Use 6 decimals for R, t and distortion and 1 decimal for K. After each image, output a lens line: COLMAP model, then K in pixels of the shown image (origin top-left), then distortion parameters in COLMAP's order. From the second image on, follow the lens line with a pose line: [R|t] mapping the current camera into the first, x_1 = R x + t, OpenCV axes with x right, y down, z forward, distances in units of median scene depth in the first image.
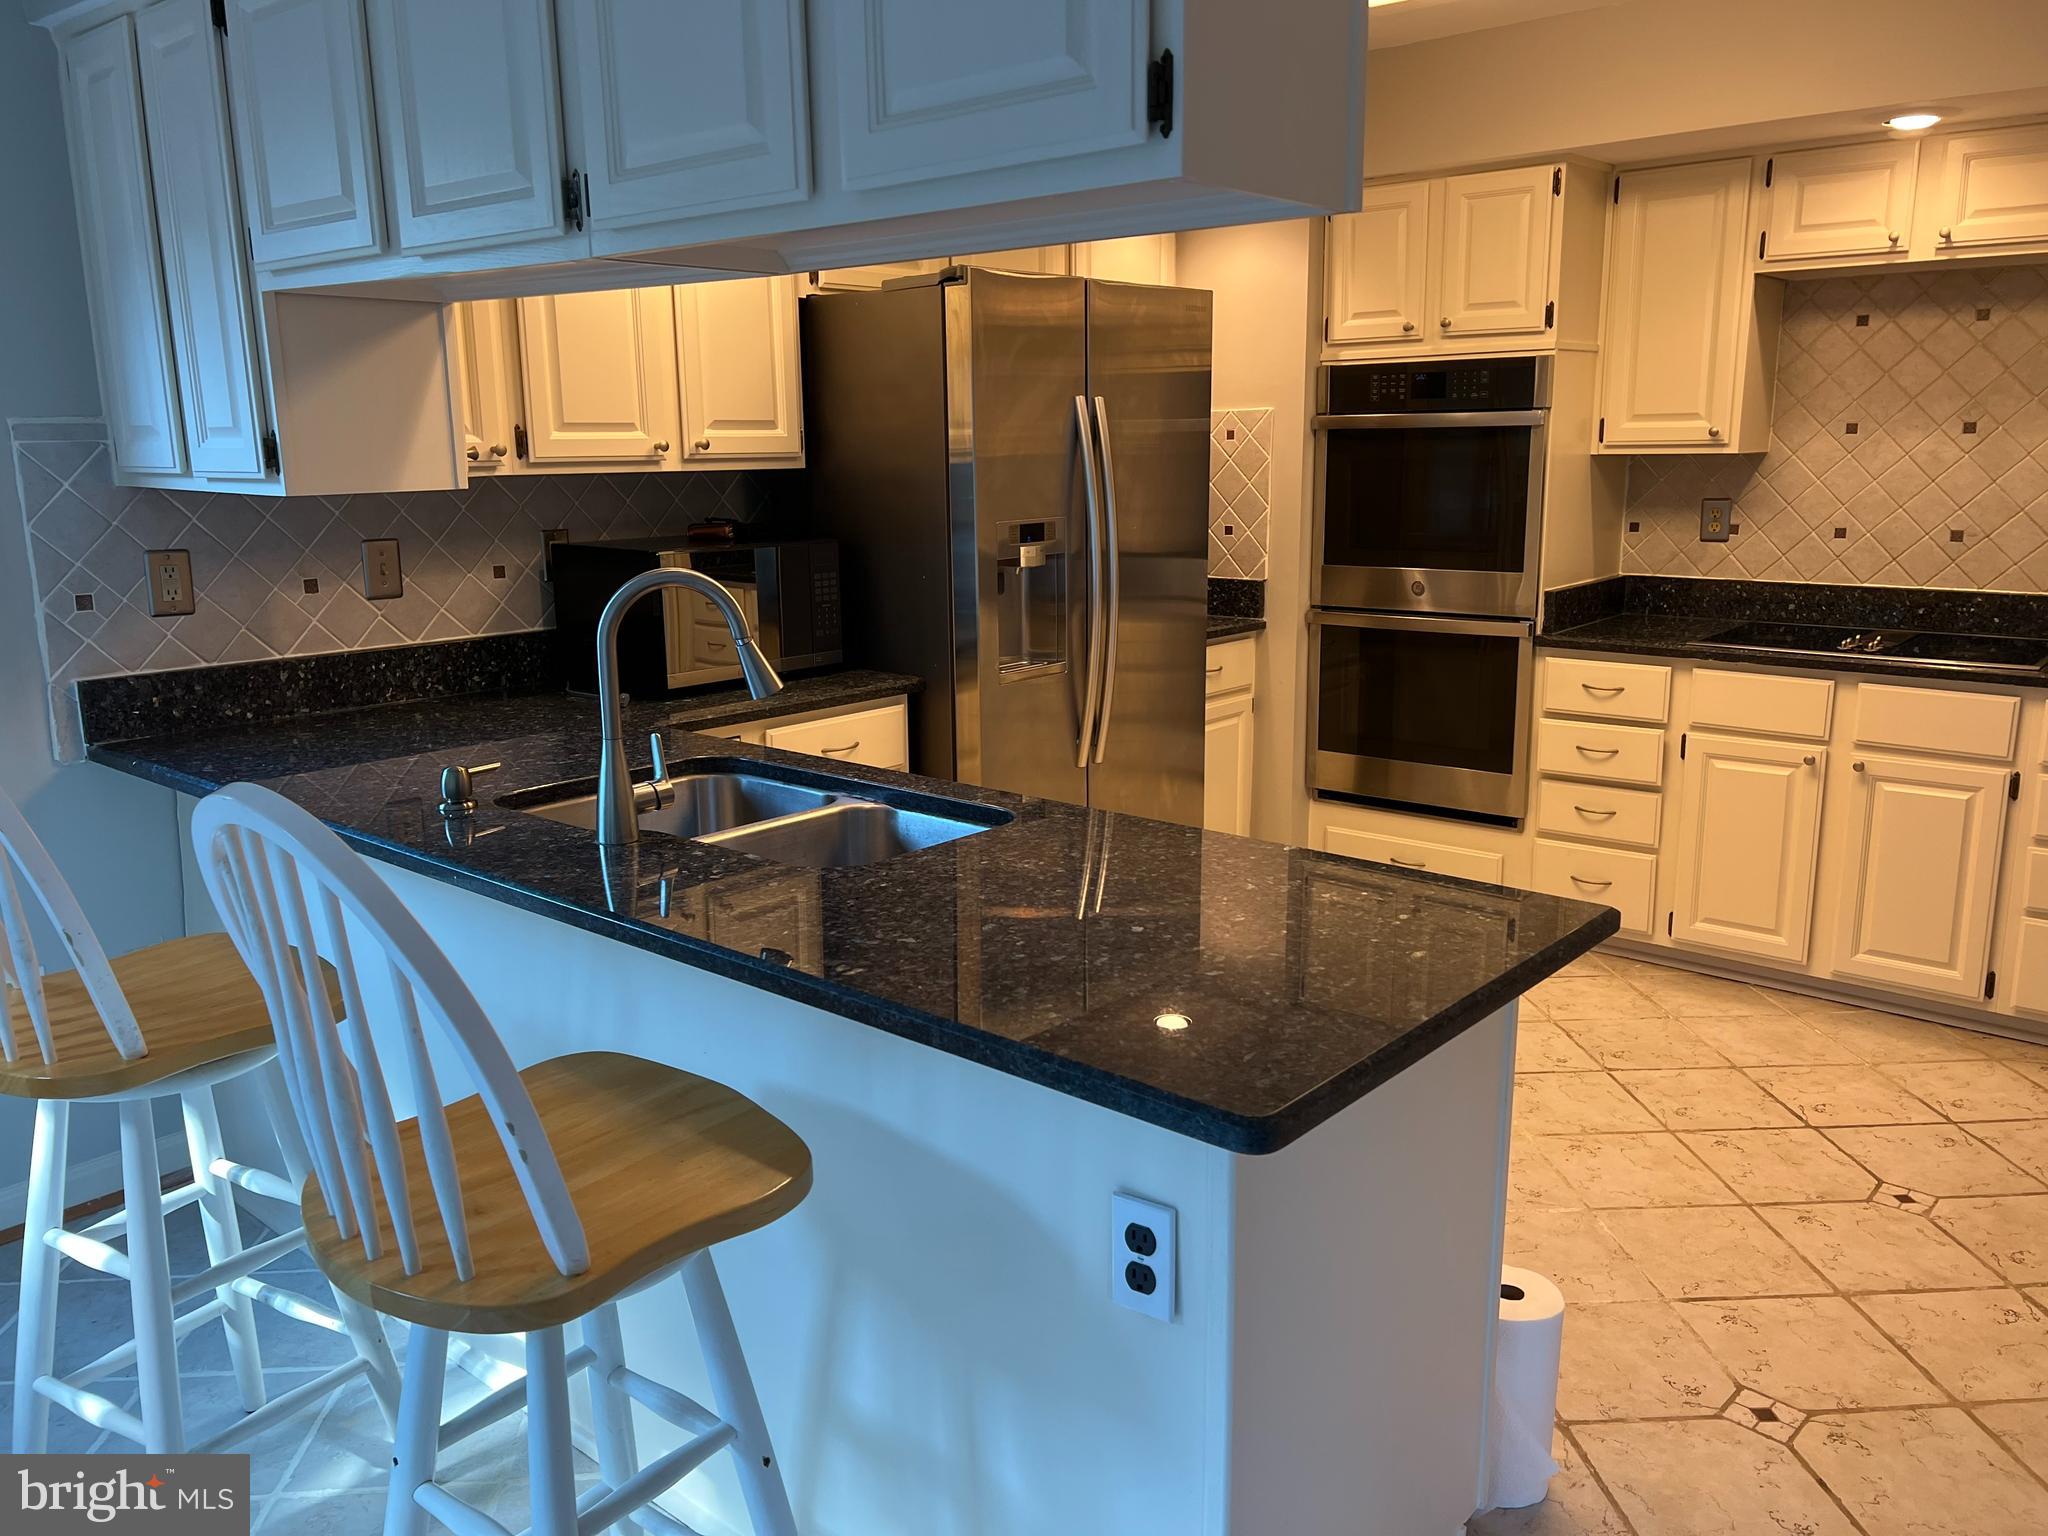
lens RADIAL K [[1544.8, 0, 1017.2], [0, 1544.8, 774.0], [0, 0, 1]] dist [0.027403, -0.040103]
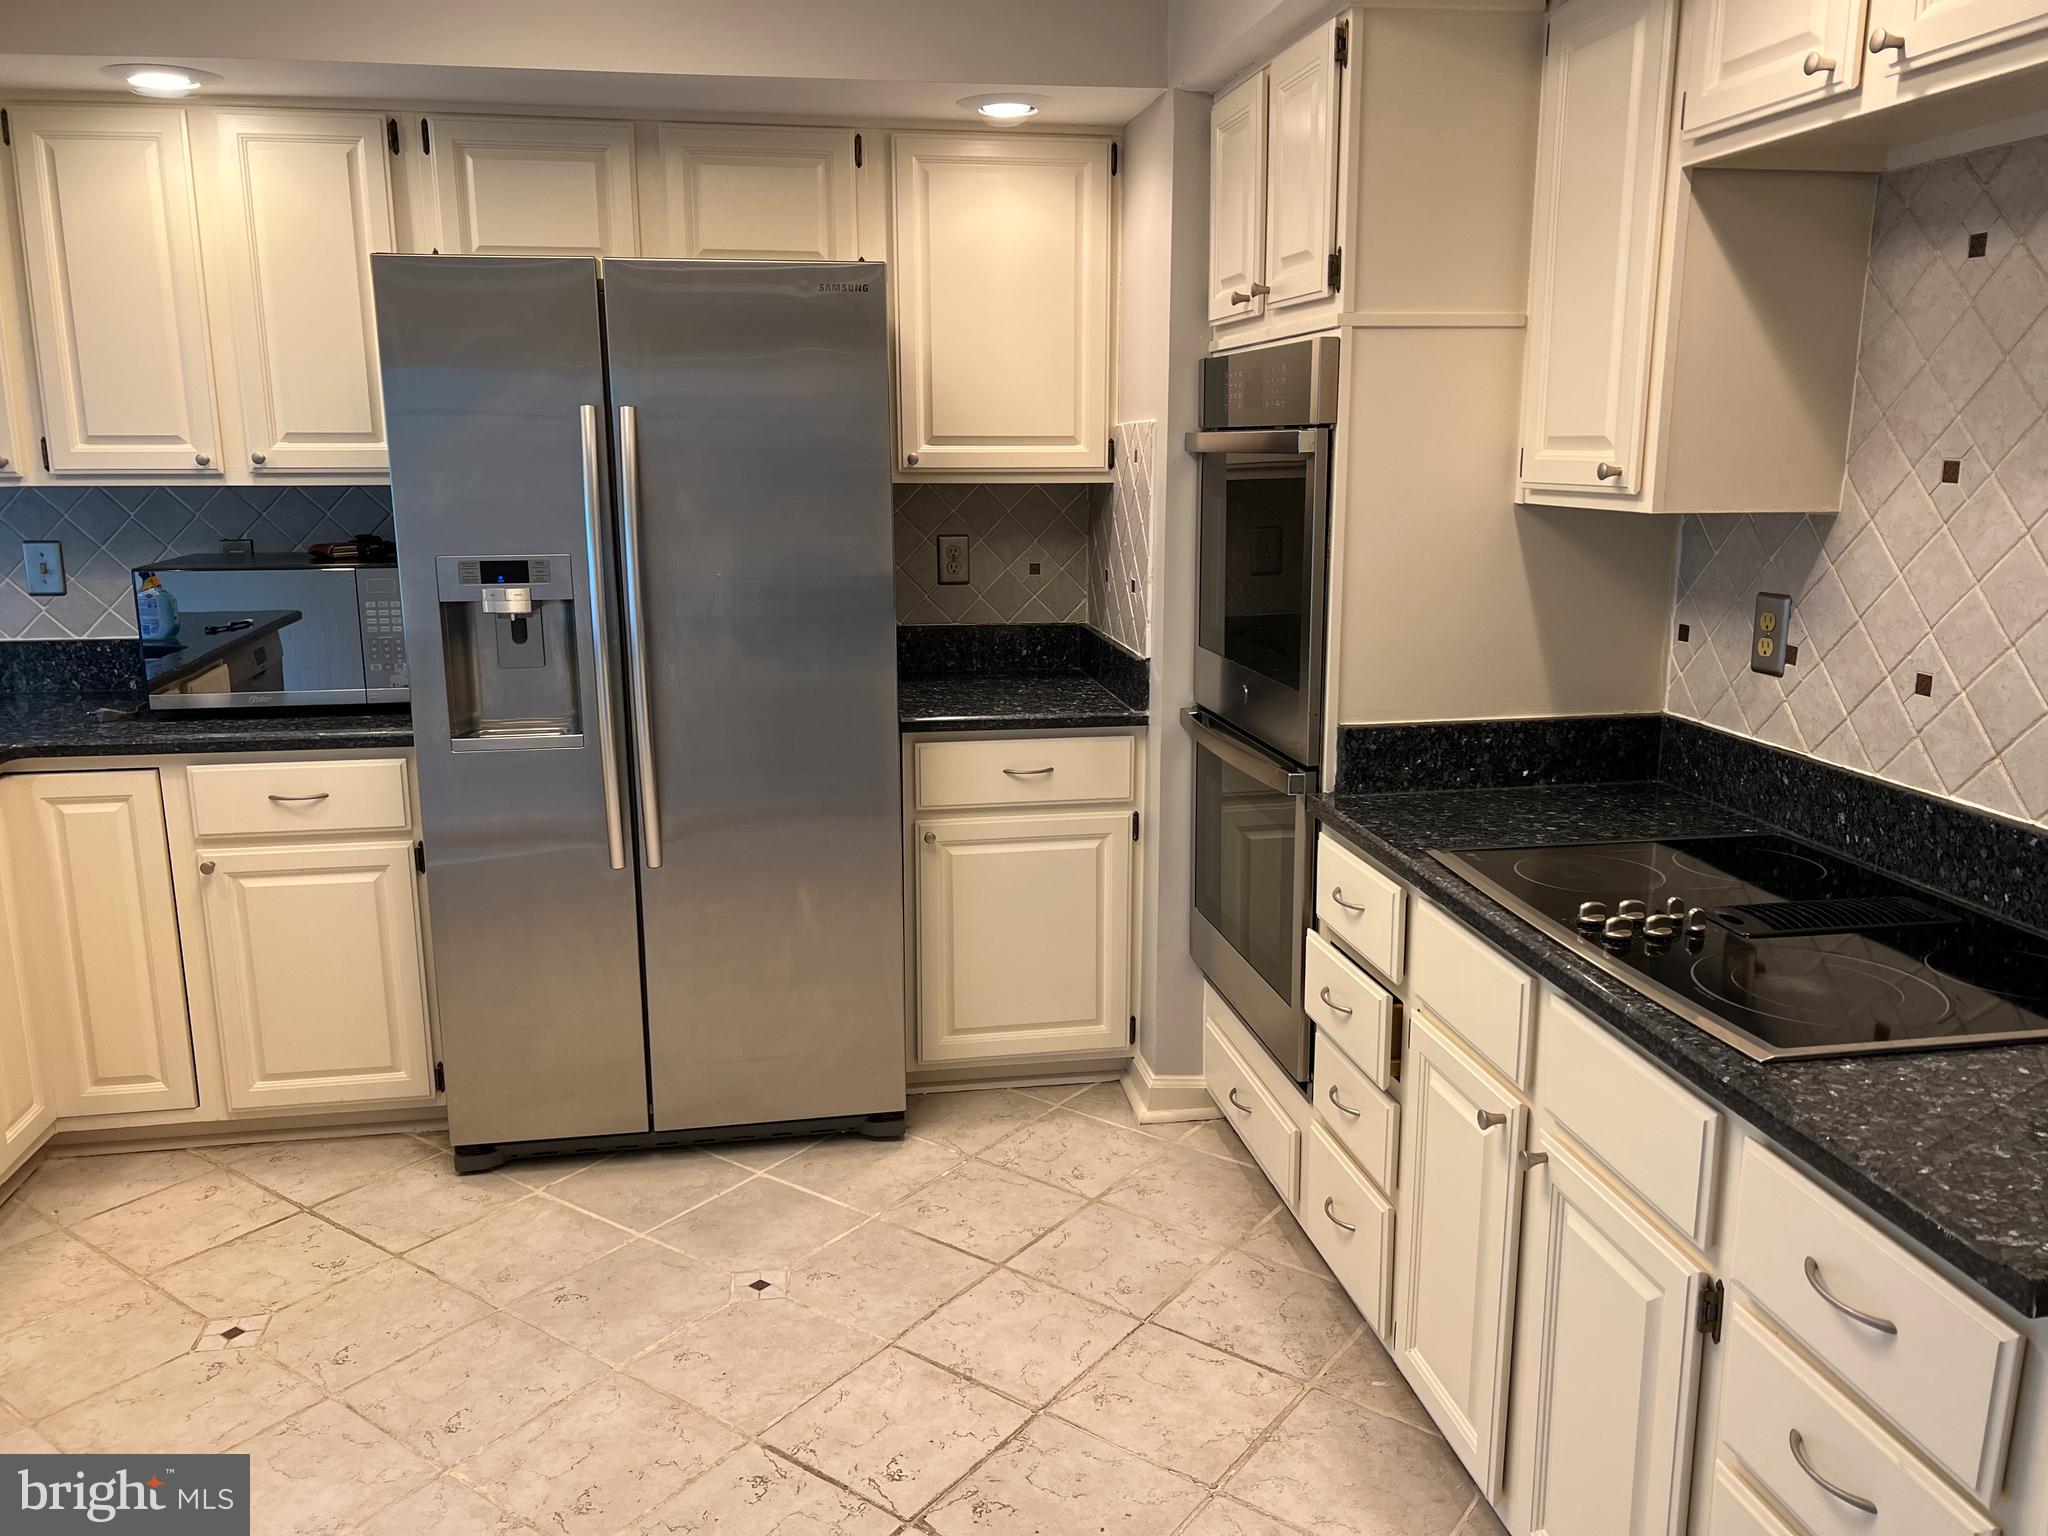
lens RADIAL K [[1544.8, 0, 1032.0], [0, 1544.8, 760.0], [0, 0, 1]] dist [0.027403, -0.040103]
pose [[0.770202, 0.142203, -0.621746, 0.658029], [-0.144762, 0.988363, 0.046728, -0.121055], [0.621155, 0.054015, 0.781824, 0.473655]]
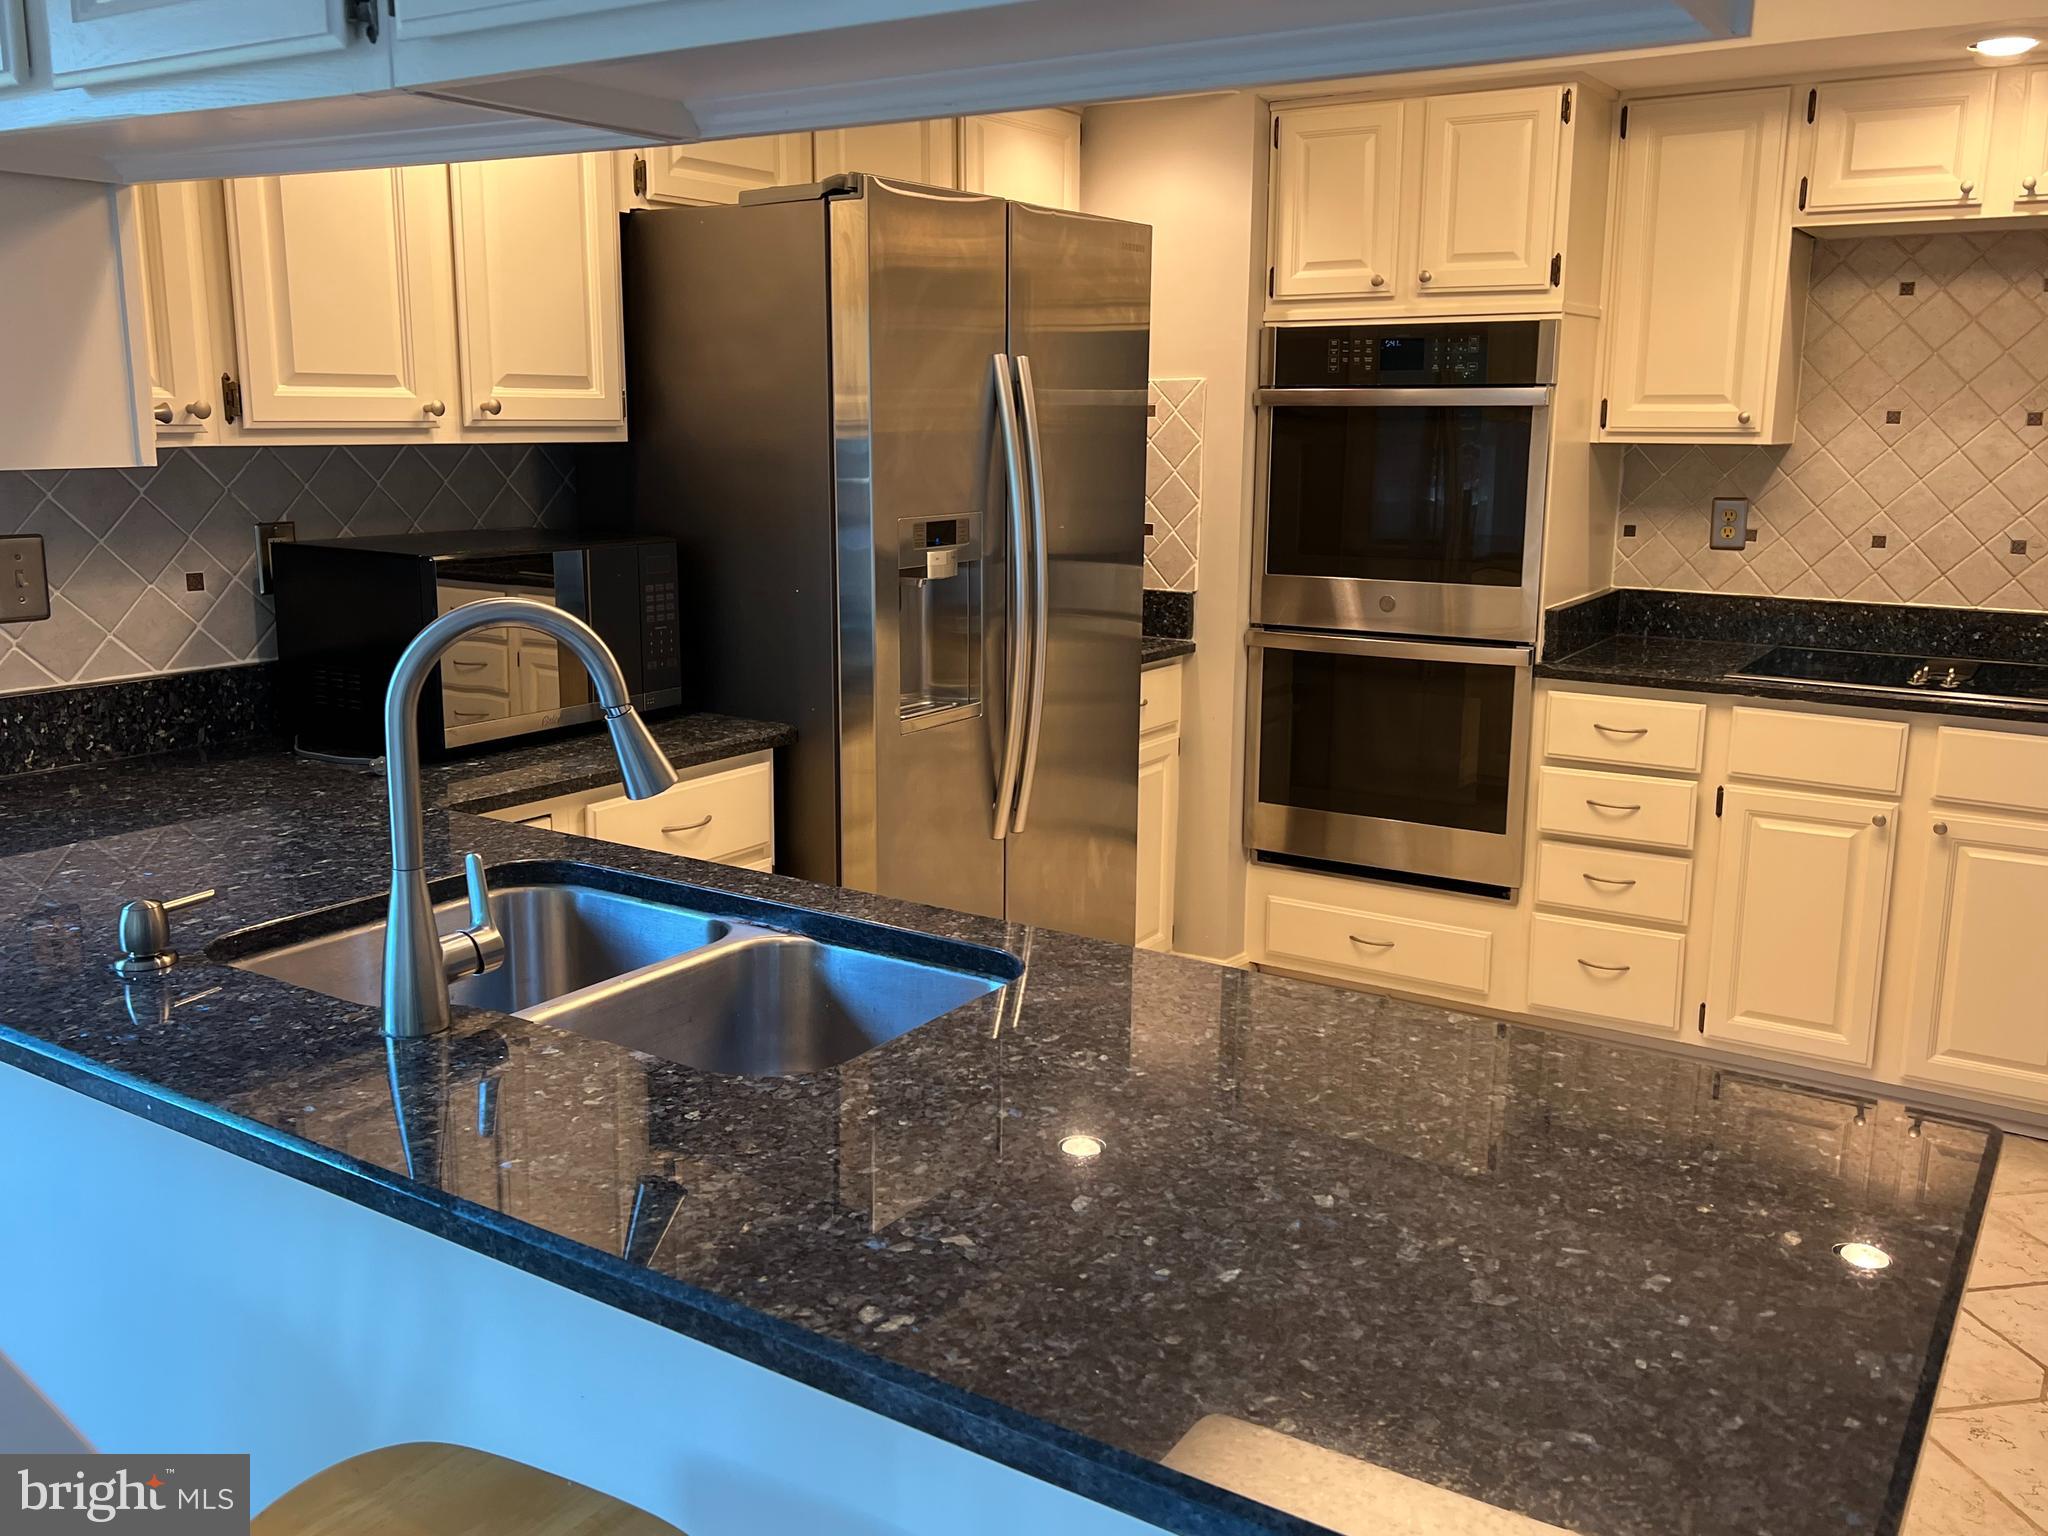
lens RADIAL K [[1736.3, 0, 1016.9], [0, 1736.3, 767.1], [0, 0, 1]] dist [0.016329, -0.020119]
pose [[0.991338, -0.007132, 0.131140, -0.057366], [0.008799, 0.999888, -0.012133, -0.028023], [-0.131039, 0.013182, 0.991290, 0.140082]]
